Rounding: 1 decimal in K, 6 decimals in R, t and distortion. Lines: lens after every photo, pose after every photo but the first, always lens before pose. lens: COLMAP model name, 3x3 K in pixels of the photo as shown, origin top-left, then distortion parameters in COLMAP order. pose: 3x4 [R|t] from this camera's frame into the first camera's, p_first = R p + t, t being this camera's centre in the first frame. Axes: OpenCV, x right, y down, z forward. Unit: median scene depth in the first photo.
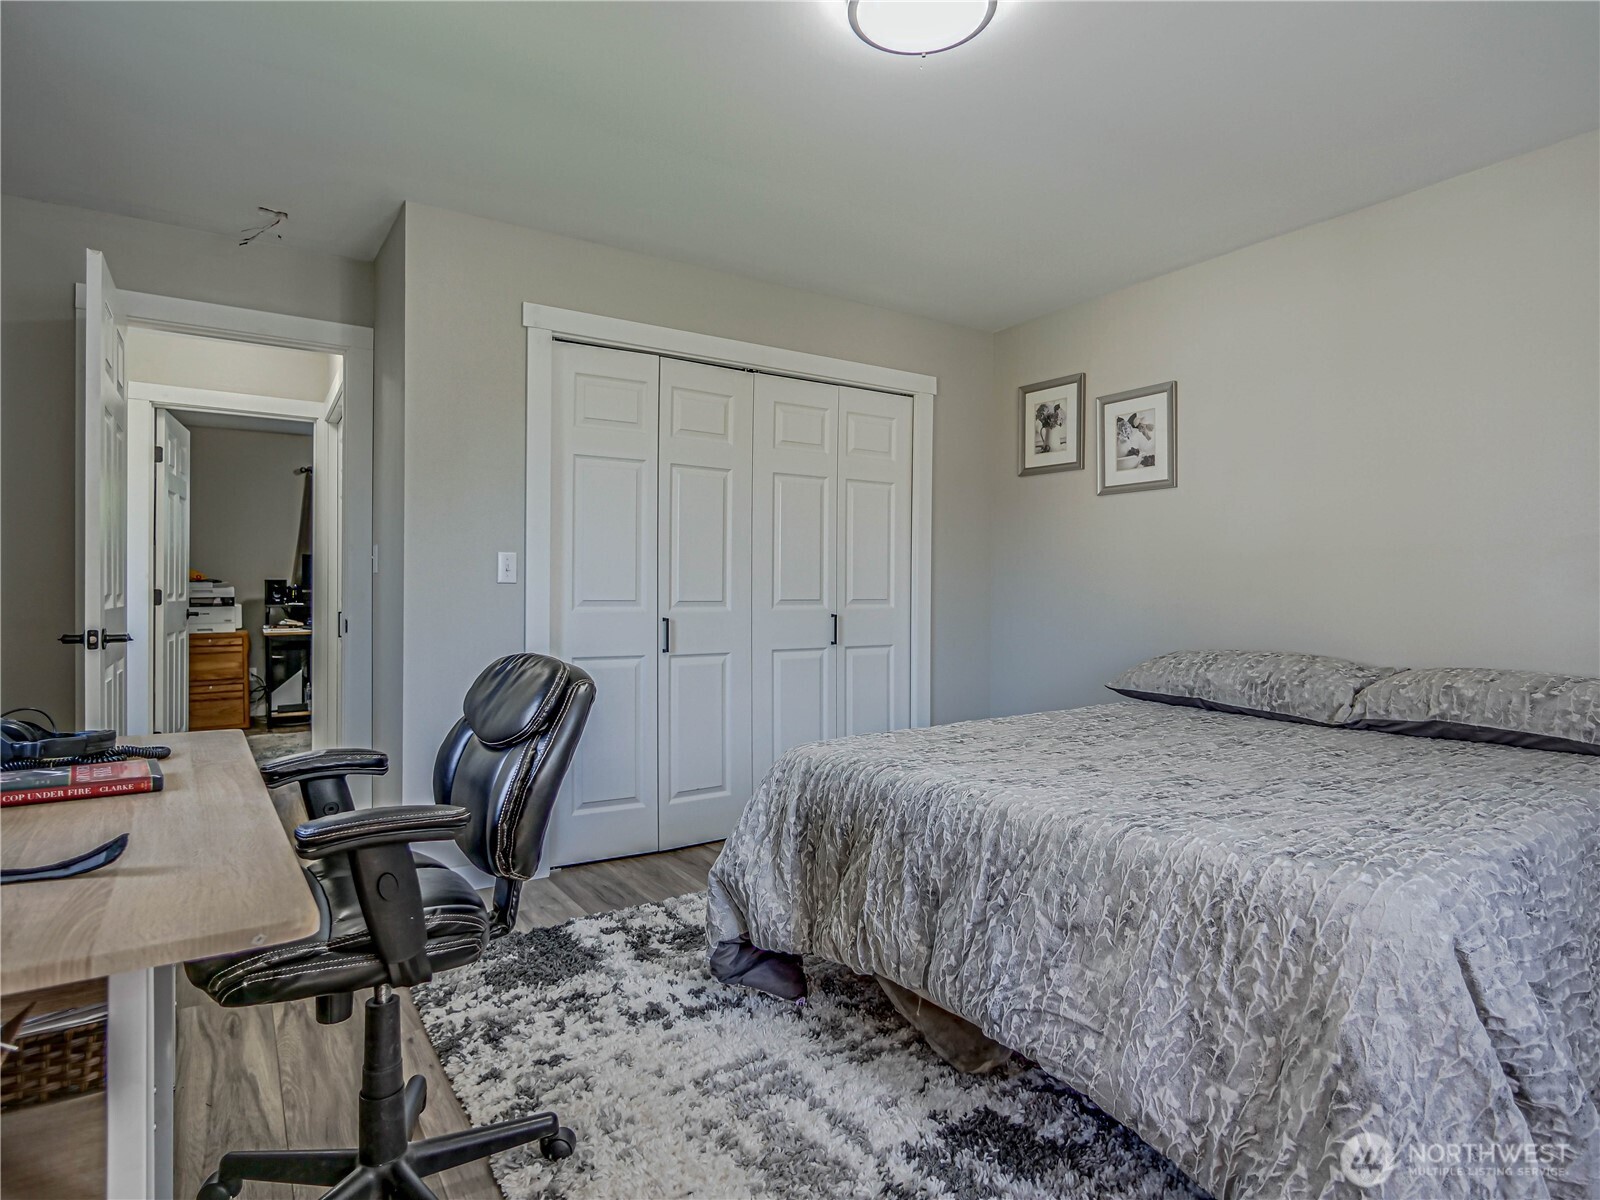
lens RADIAL K [[871.6, 0, 801.4], [0, 871.6, 593.4], [0, 0, 1]] dist [-0.014860, 0.002422]
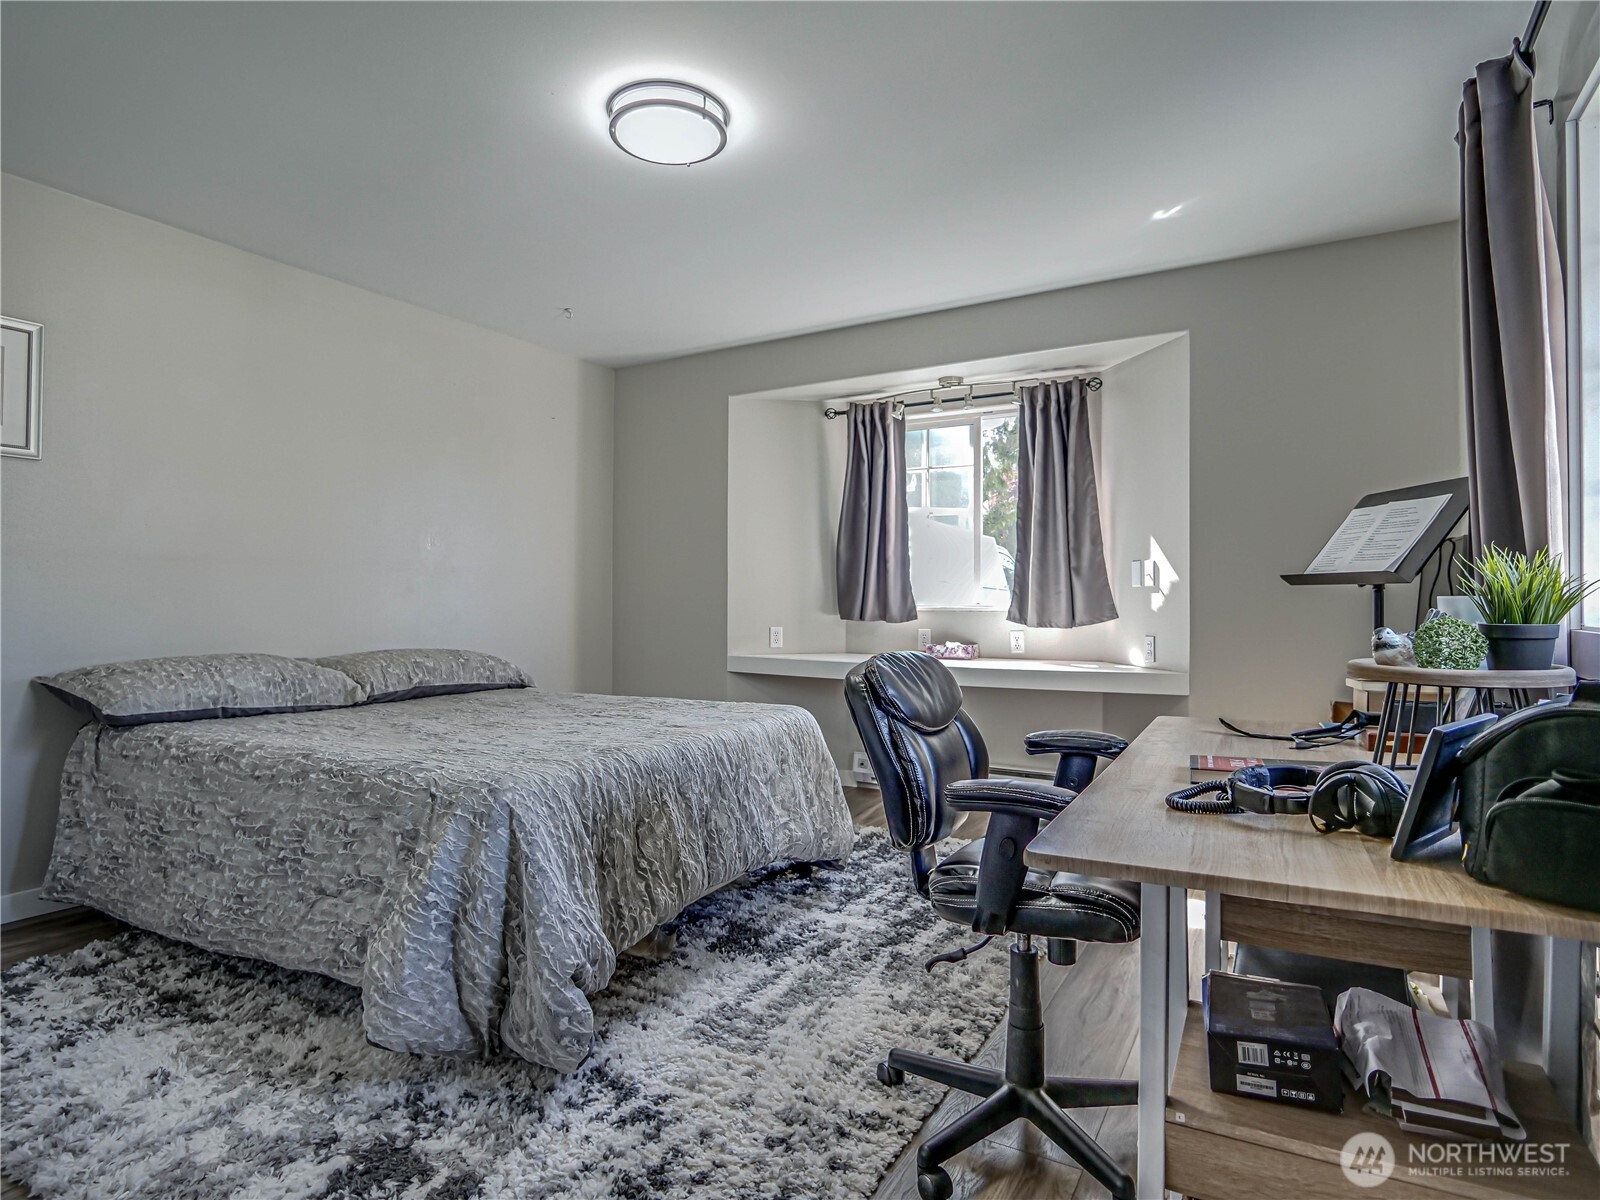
lens RADIAL K [[871.6, 0, 801.4], [0, 871.6, 593.4], [0, 0, 1]] dist [-0.014860, 0.002422]
pose [[-0.440329, 0.006330, 0.897814, -0.957304], [-0.003608, 0.999955, -0.008819, 0.004197], [-0.897829, -0.007122, -0.440286, 1.220239]]
